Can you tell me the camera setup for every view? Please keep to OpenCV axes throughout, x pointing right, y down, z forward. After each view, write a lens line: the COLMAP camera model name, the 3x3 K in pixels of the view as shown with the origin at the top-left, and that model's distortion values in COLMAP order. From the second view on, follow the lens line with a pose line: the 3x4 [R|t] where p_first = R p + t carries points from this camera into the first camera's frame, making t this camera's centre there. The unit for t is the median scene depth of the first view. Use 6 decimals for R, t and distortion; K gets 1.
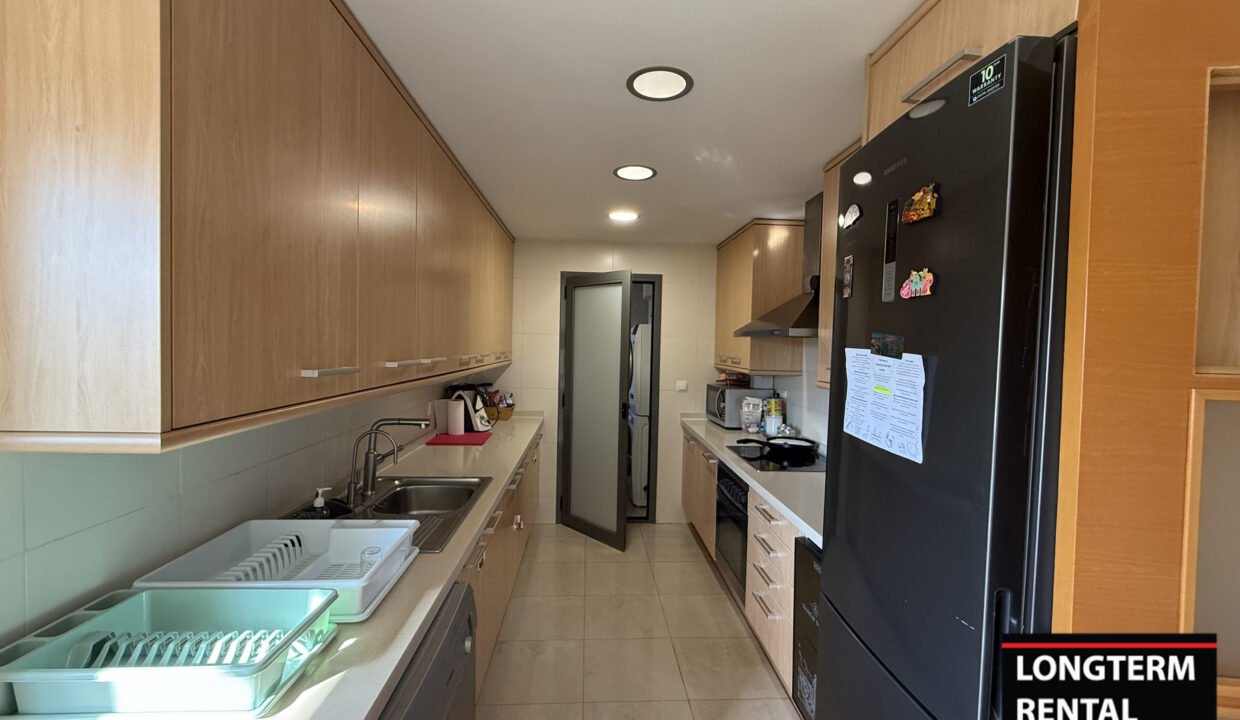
lens RADIAL K [[491.7, 0, 614.6], [0, 491.7, 361.0], [0, 0, 1]] dist [-0.001865, 0.000619]
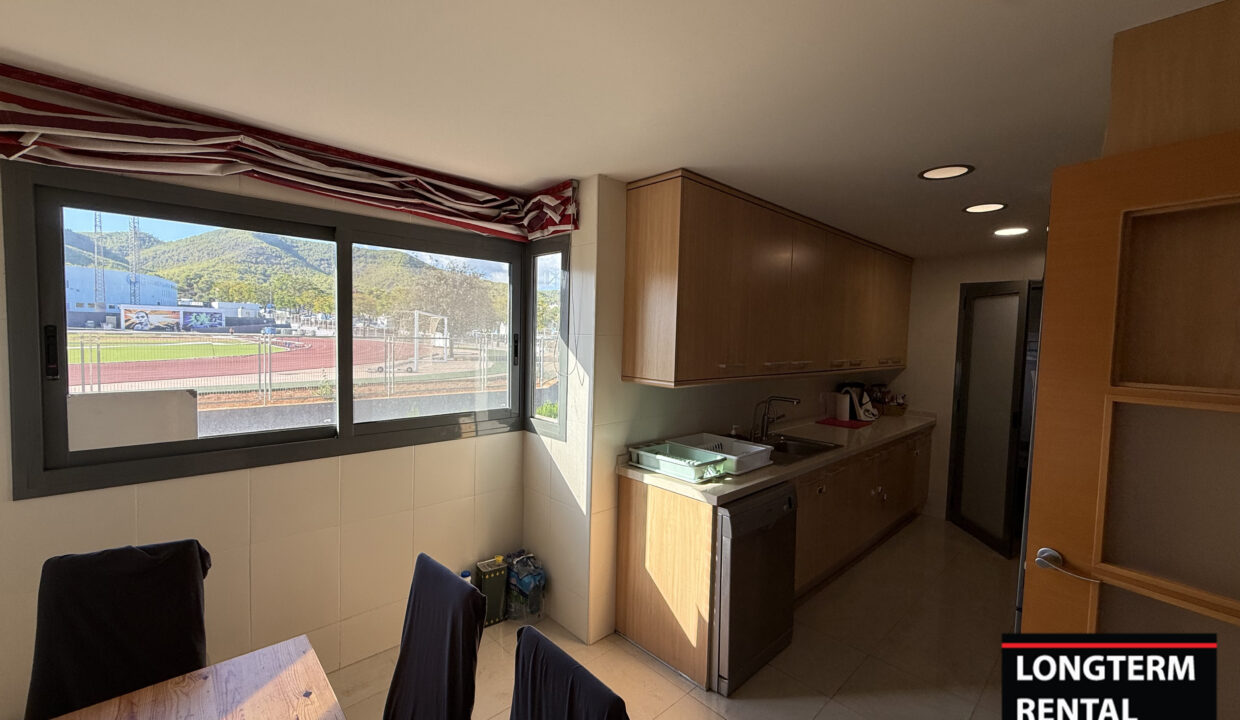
lens RADIAL K [[491.7, 0, 620.5], [0, 491.7, 361.6], [0, 0, 1]] dist [-0.001865, 0.000619]
pose [[0.645527, 0.037374, -0.762823, 0.286960], [-0.037961, 0.999138, 0.016828, -0.005273], [0.762794, 0.018094, 0.646389, -0.297679]]
